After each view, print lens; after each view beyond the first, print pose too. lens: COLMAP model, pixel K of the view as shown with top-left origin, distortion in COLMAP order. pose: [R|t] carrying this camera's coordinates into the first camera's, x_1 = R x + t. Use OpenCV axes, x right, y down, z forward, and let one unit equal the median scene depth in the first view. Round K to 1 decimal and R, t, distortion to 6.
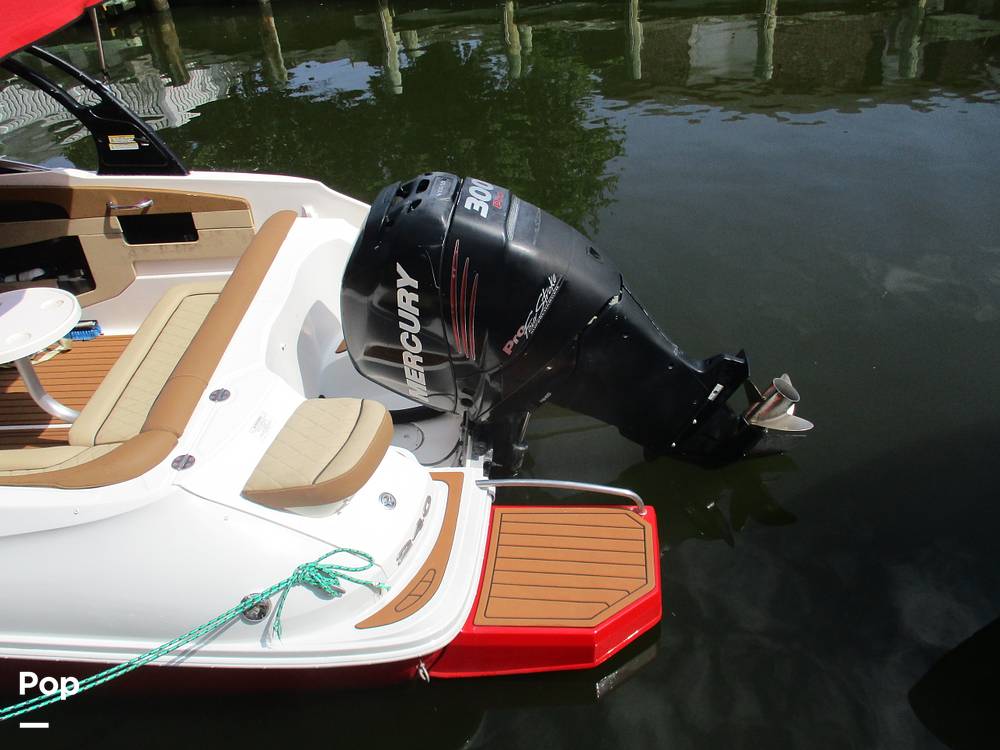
lens RADIAL K [[843.2, 0, 500.0], [0, 843.2, 375.0], [0, 0, 1]] dist [-0.016493, -0.019422]
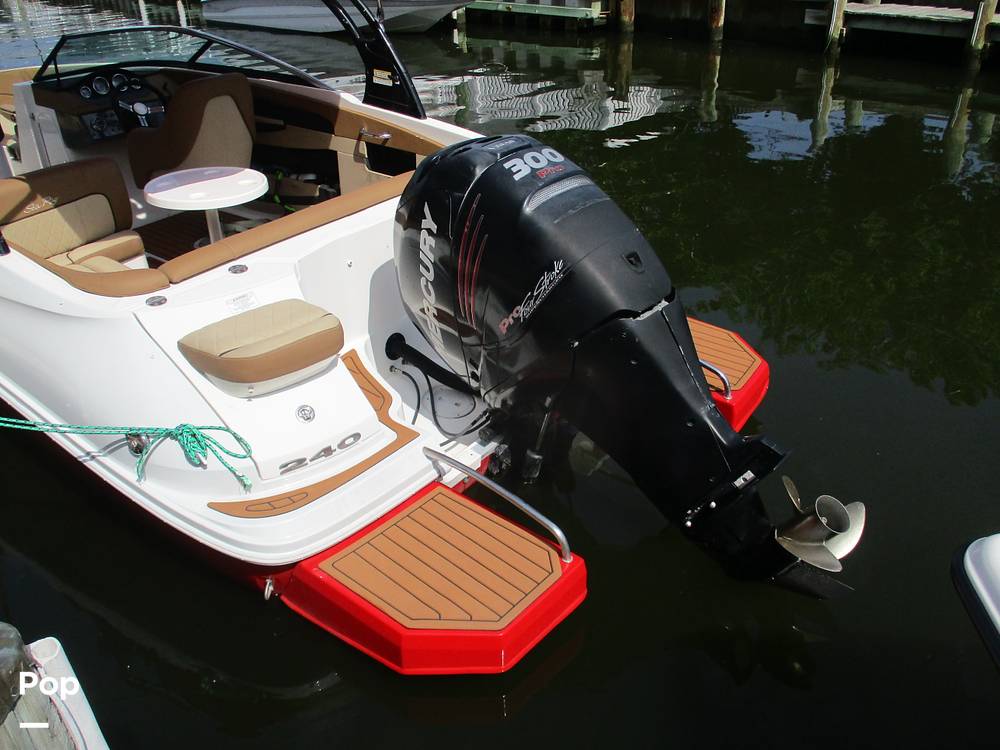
lens RADIAL K [[843.2, 0, 500.0], [0, 843.2, 375.0], [0, 0, 1]] dist [-0.016493, -0.019422]
pose [[0.807103, 0.347041, -0.477648, 0.416771], [-0.376045, 0.925852, 0.037269, -0.013870], [0.455165, 0.149537, 0.877760, 0.179812]]
